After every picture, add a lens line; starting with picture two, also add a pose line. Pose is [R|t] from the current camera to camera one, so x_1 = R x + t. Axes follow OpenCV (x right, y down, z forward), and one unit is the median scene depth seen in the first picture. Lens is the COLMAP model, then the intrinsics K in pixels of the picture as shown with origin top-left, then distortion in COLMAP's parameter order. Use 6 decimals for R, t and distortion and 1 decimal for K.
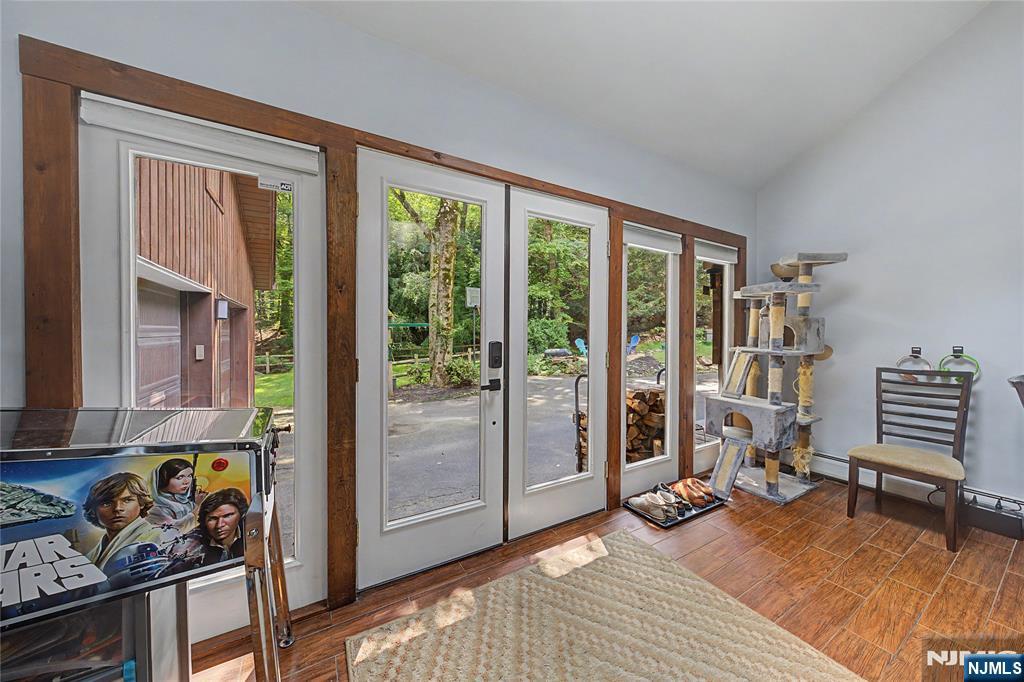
lens RADIAL K [[345.4, 0, 505.6], [0, 345.4, 337.2], [0, 0, 1]] dist [-0.001463, 0.000268]
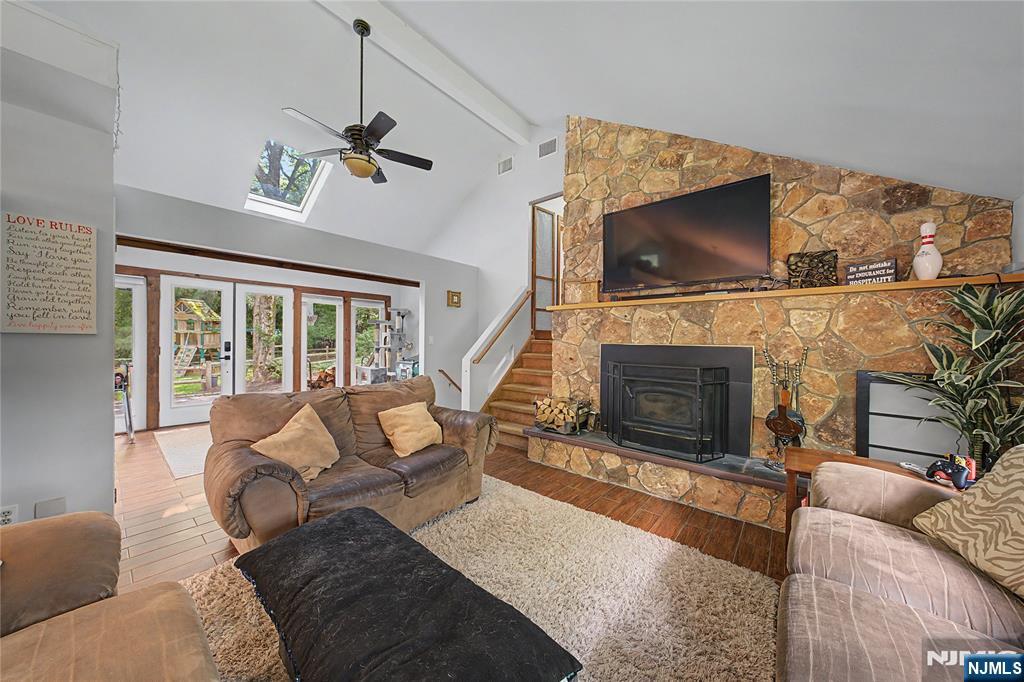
lens RADIAL K [[345.4, 0, 512.4], [0, 345.4, 341.6], [0, 0, 1]] dist [-0.001463, 0.000268]
pose [[0.937992, 0.004382, 0.346628, 1.109862], [-0.002592, 0.999981, -0.005627, 0.023157], [-0.346646, 0.004379, 0.937986, -2.271290]]
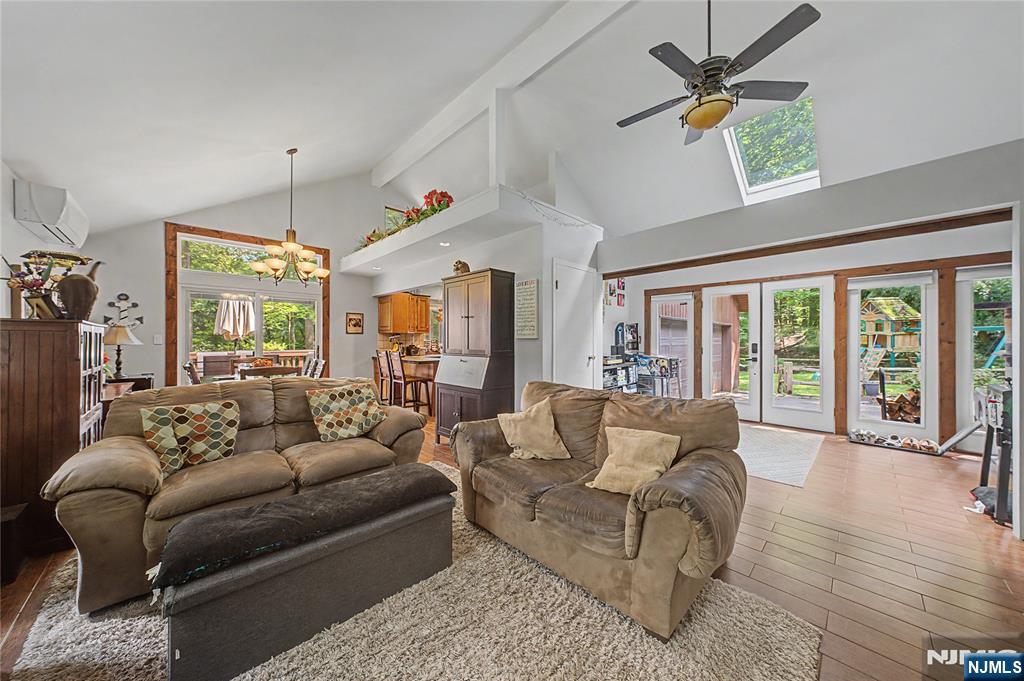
lens RADIAL K [[345.4, 0, 510.9], [0, 345.4, 337.7], [0, 0, 1]] dist [-0.001463, 0.000268]
pose [[0.252871, -0.008099, -0.967466, 2.046378], [-0.009940, 0.999890, -0.010969, 0.018280], [0.967449, 0.012390, 0.252763, -1.467113]]
